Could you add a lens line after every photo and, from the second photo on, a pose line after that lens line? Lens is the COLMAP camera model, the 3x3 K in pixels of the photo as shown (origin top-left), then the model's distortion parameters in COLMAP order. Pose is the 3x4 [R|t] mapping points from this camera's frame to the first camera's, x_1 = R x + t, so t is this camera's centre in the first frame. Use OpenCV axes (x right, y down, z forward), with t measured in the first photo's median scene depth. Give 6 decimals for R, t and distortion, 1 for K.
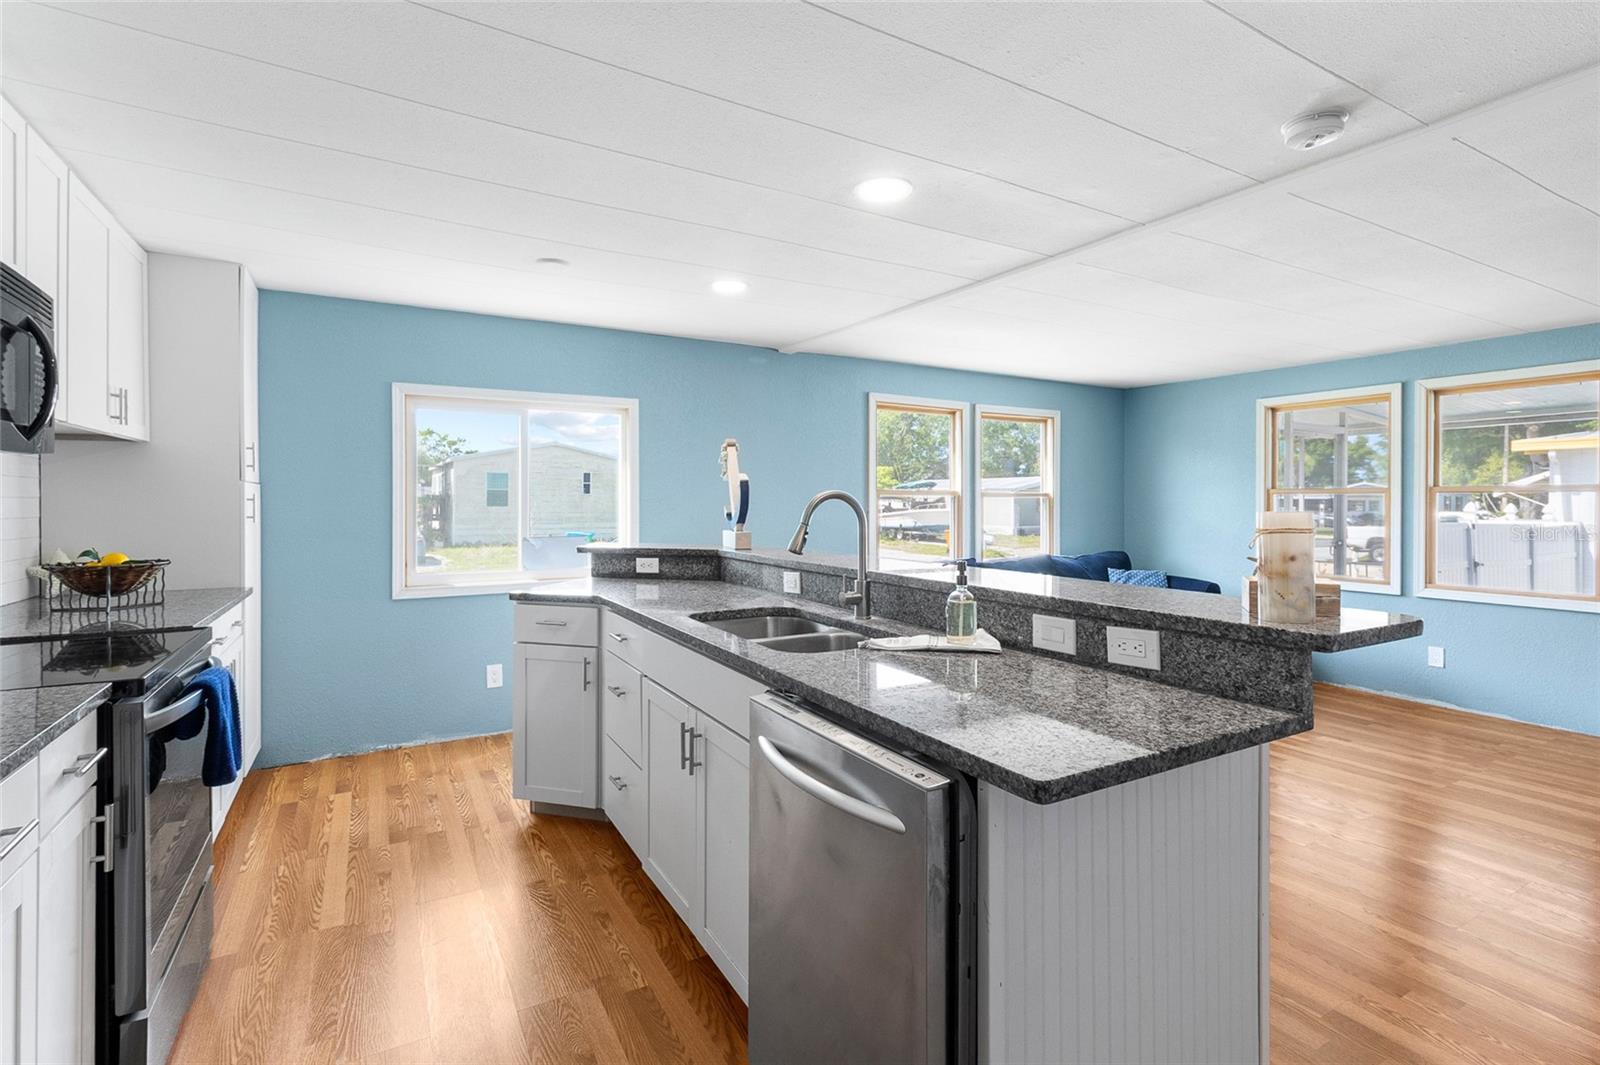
lens RADIAL K [[750.1, 0, 811.7], [0, 750.1, 504.7], [0, 0, 1]] dist [0.002018, 0.000573]
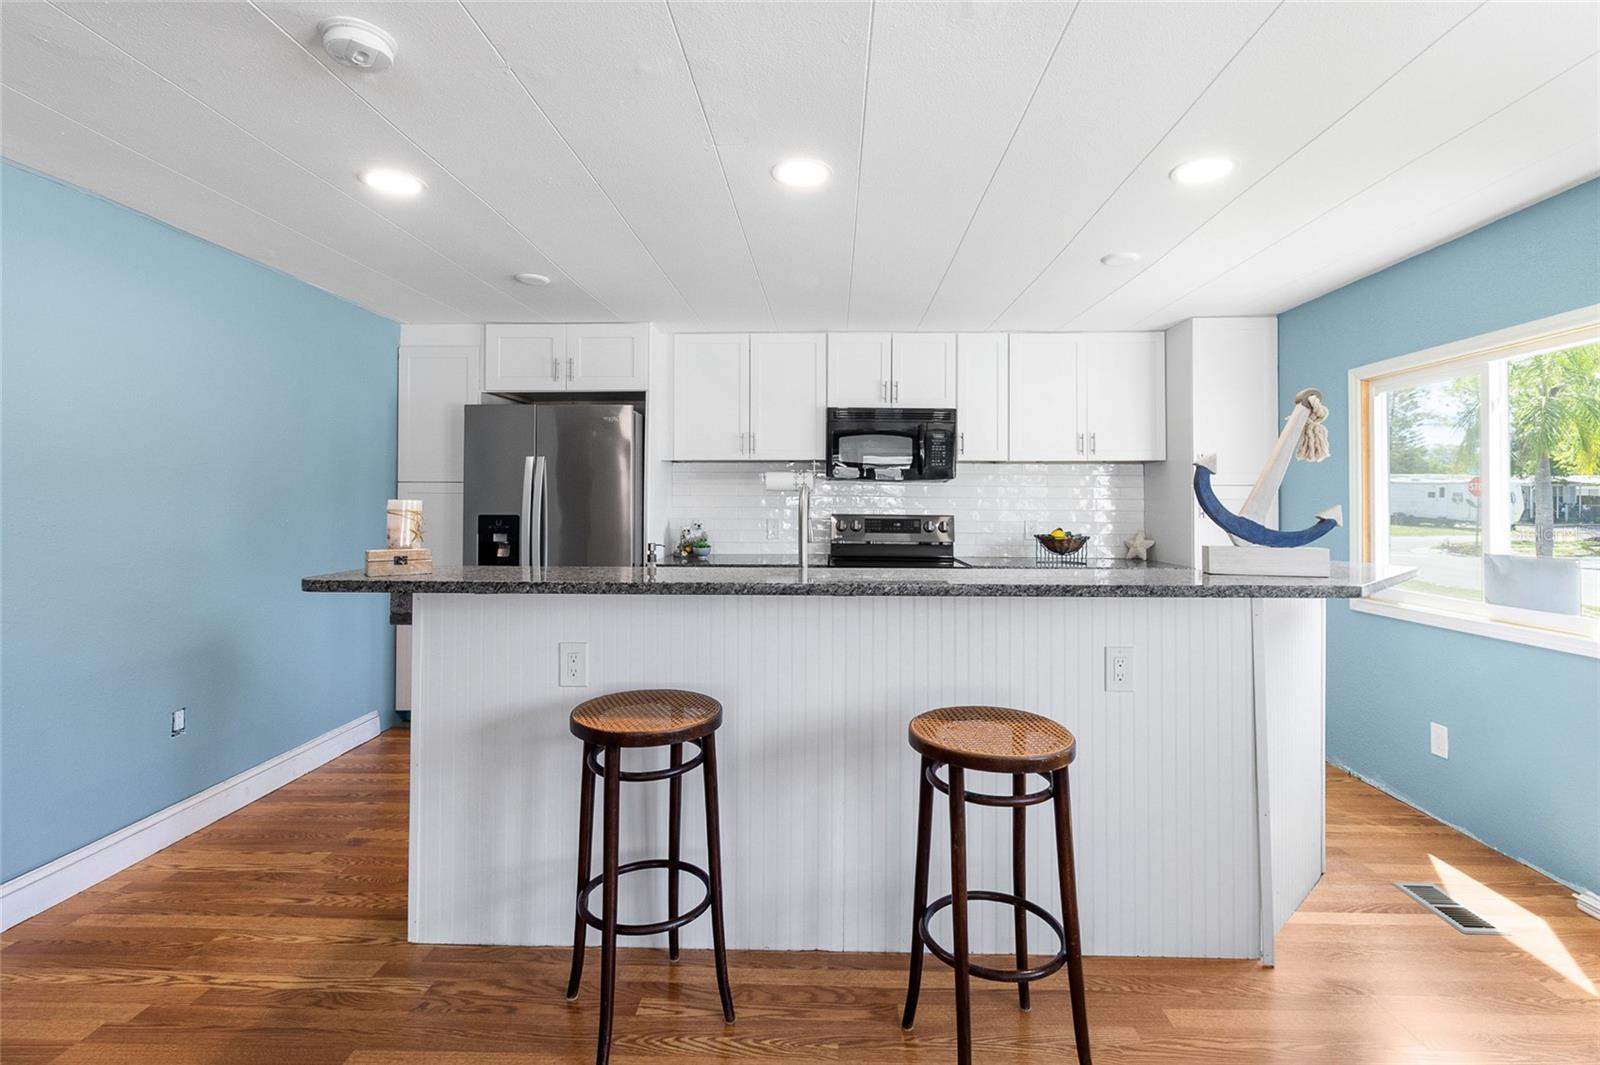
lens RADIAL K [[739.4, 0, 811.5], [0, 739.4, 493.3], [0, 0, 1]] dist [0.001919, -0.000119]
pose [[-0.532624, -0.013257, -0.846248, 0.596169], [-0.007730, 0.999912, -0.010799, 0.001597], [0.846317, 0.000790, -0.532680, 1.016999]]
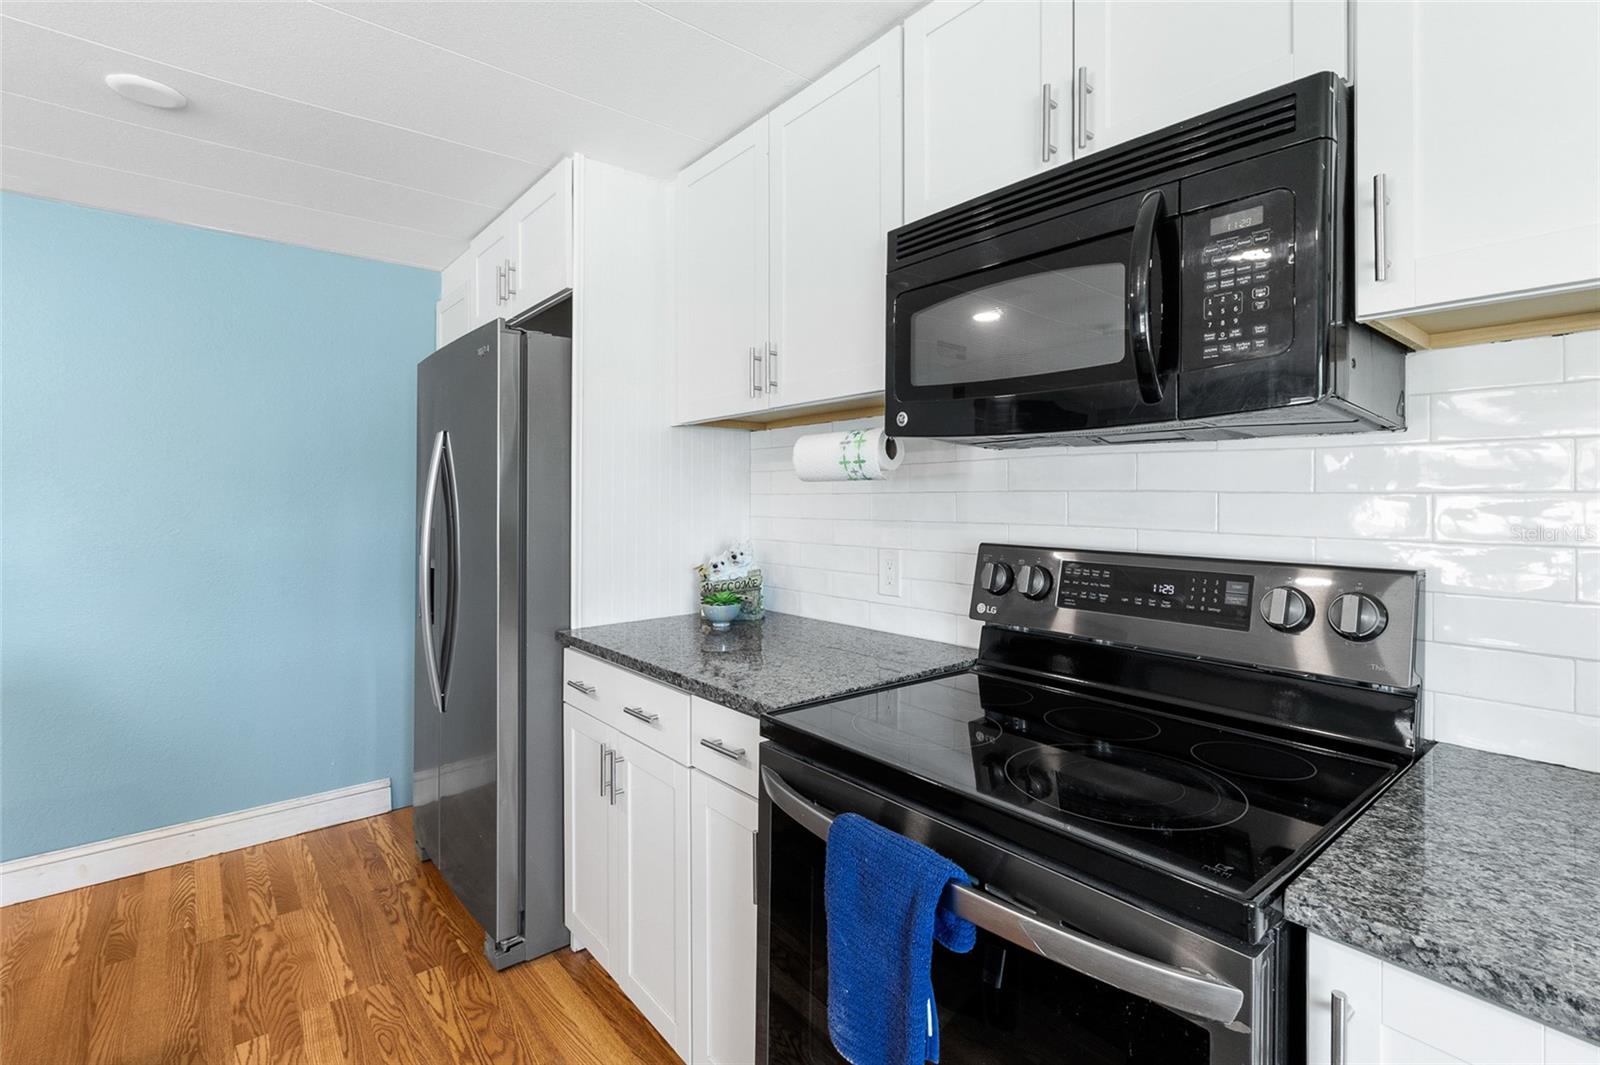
lens RADIAL K [[739.4, 0, 811.5], [0, 739.4, 493.3], [0, 0, 1]] dist [0.001919, -0.000119]
pose [[-0.985128, -0.005569, -0.171730, -0.349338], [-0.004457, 0.999967, -0.006861, -0.003492], [0.171763, -0.005993, -0.985120, 0.789805]]
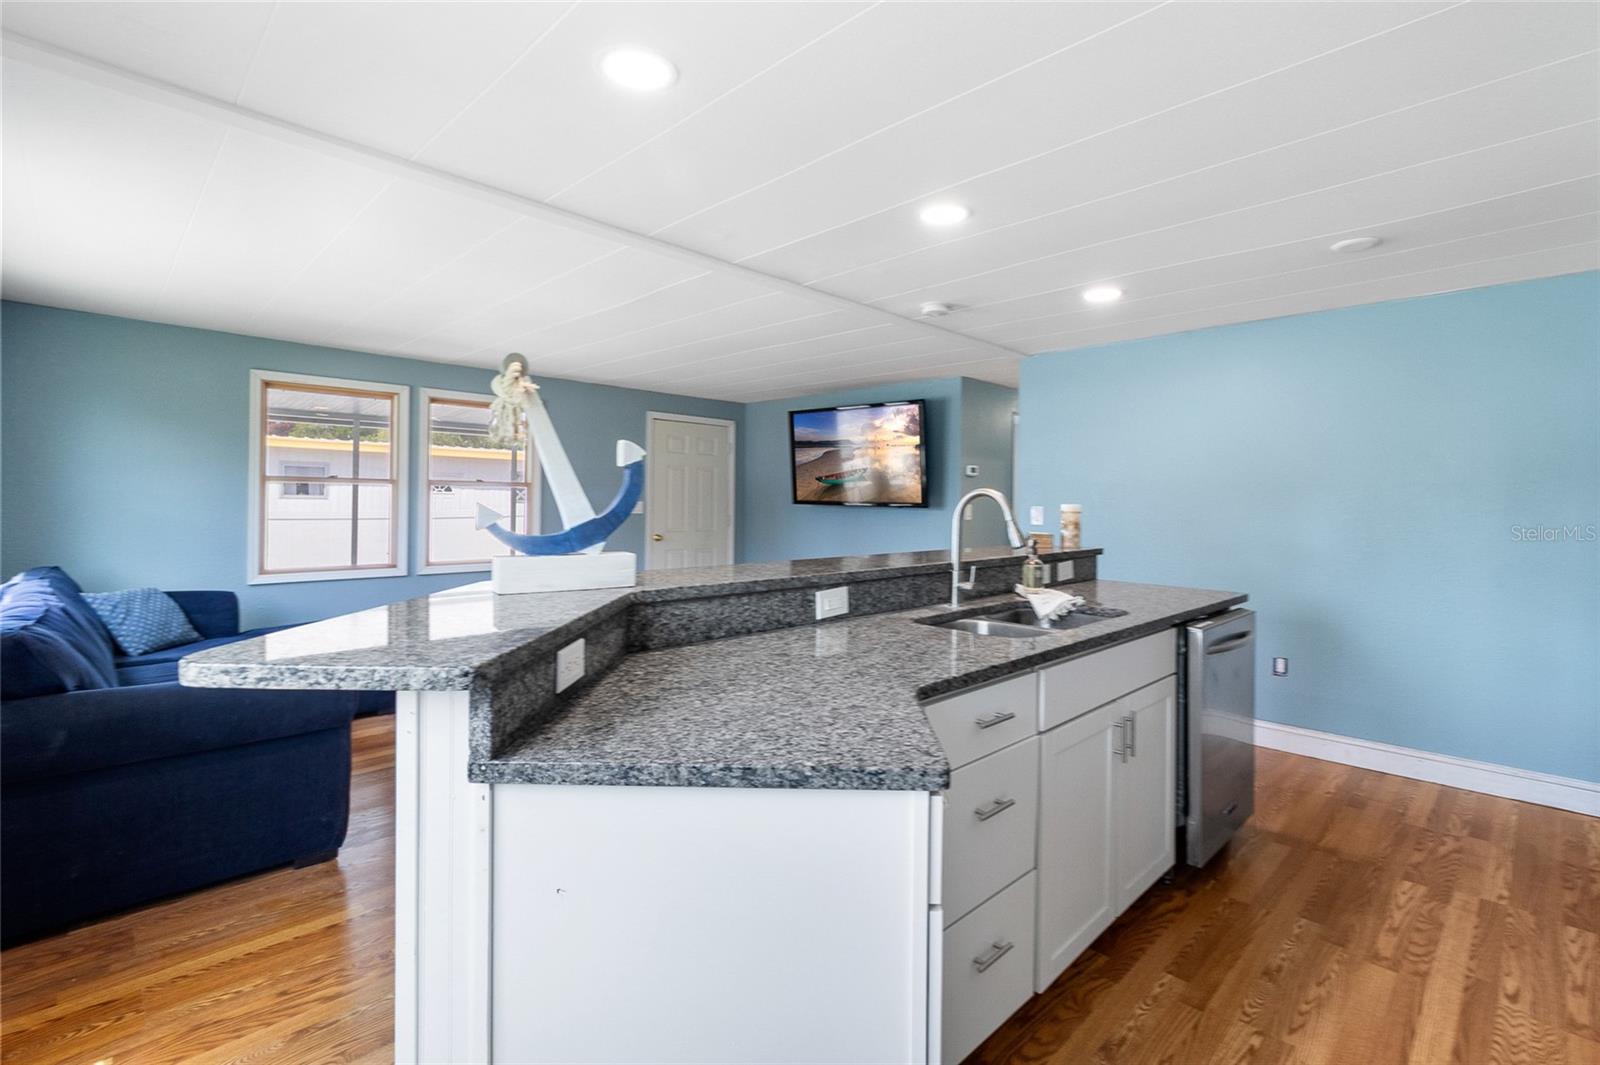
lens RADIAL K [[731.5, 0, 809.4], [0, 731.5, 502.1], [0, 0, 1]] dist [0.000927, 0.000218]
pose [[-0.249681, -0.008259, 0.968293, -0.598093], [-0.008160, 0.999946, 0.006425, -0.002830], [-0.968294, -0.006297, -0.249735, 0.972168]]
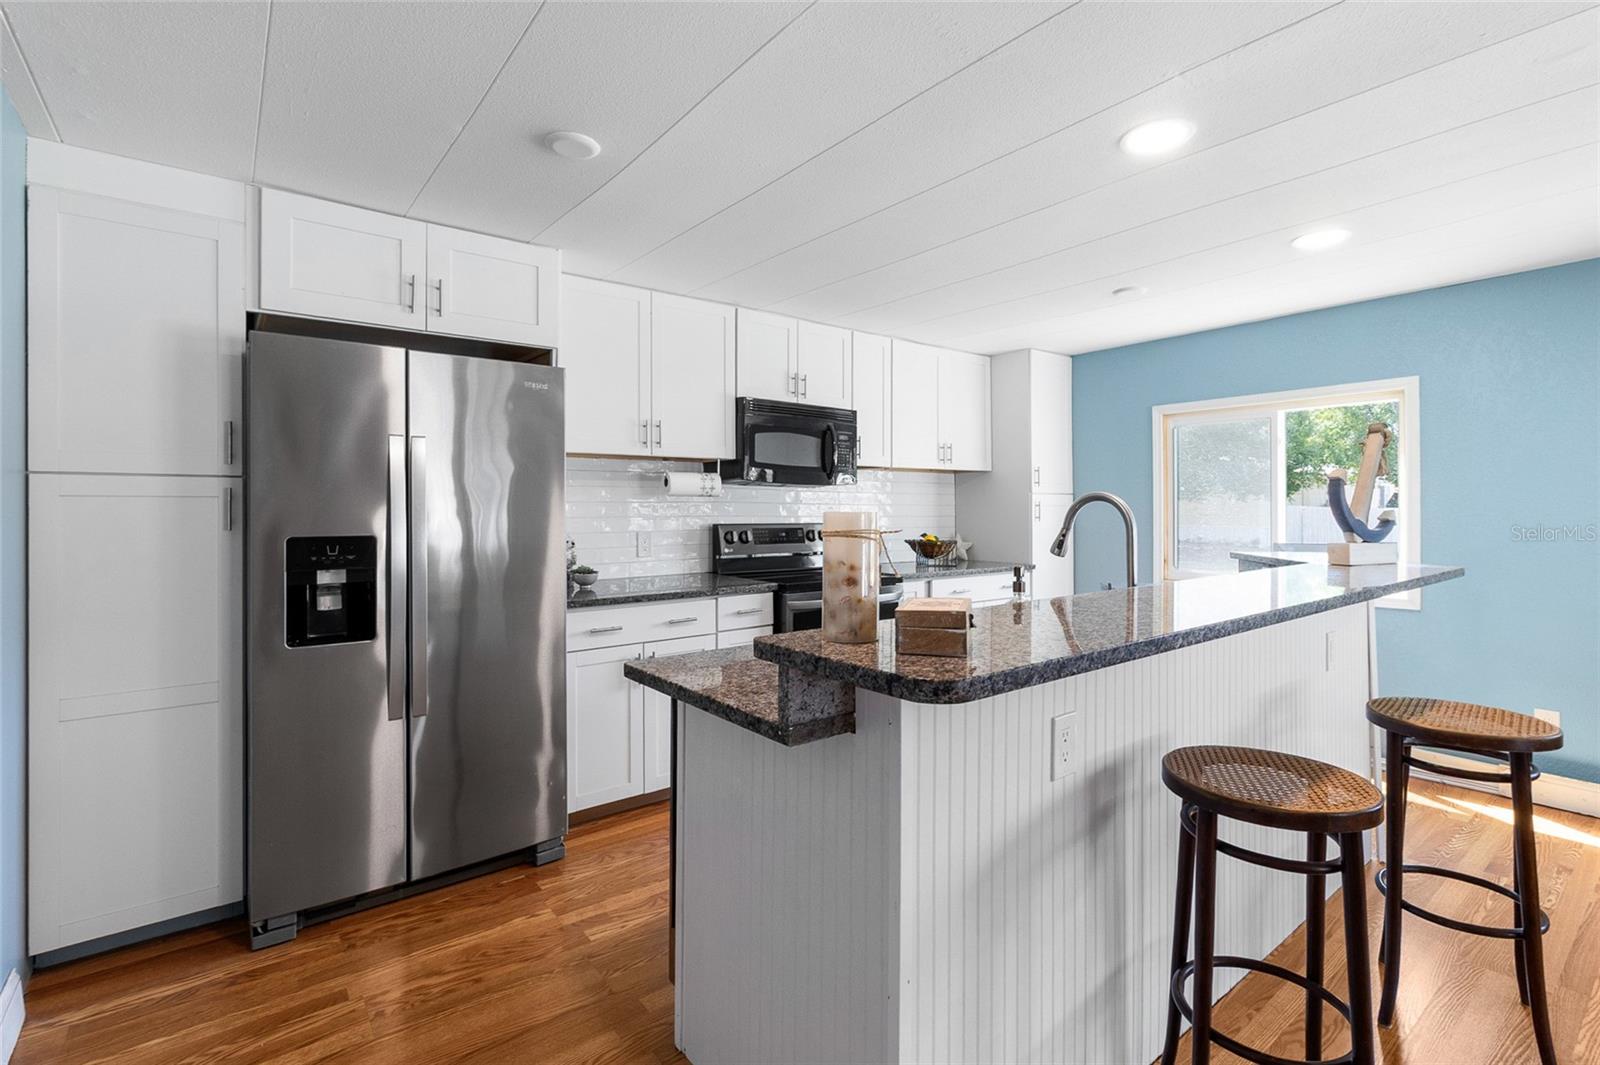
lens RADIAL K [[746.4, 0, 813.6], [0, 746.4, 510.6], [0, 0, 1]] dist [-0.000461, -0.000221]
pose [[0.143557, 0.001718, -0.989641, 0.585409], [-0.002515, 0.999996, 0.001371, 0.002236], [0.989639, 0.002292, 0.143560, 0.328797]]
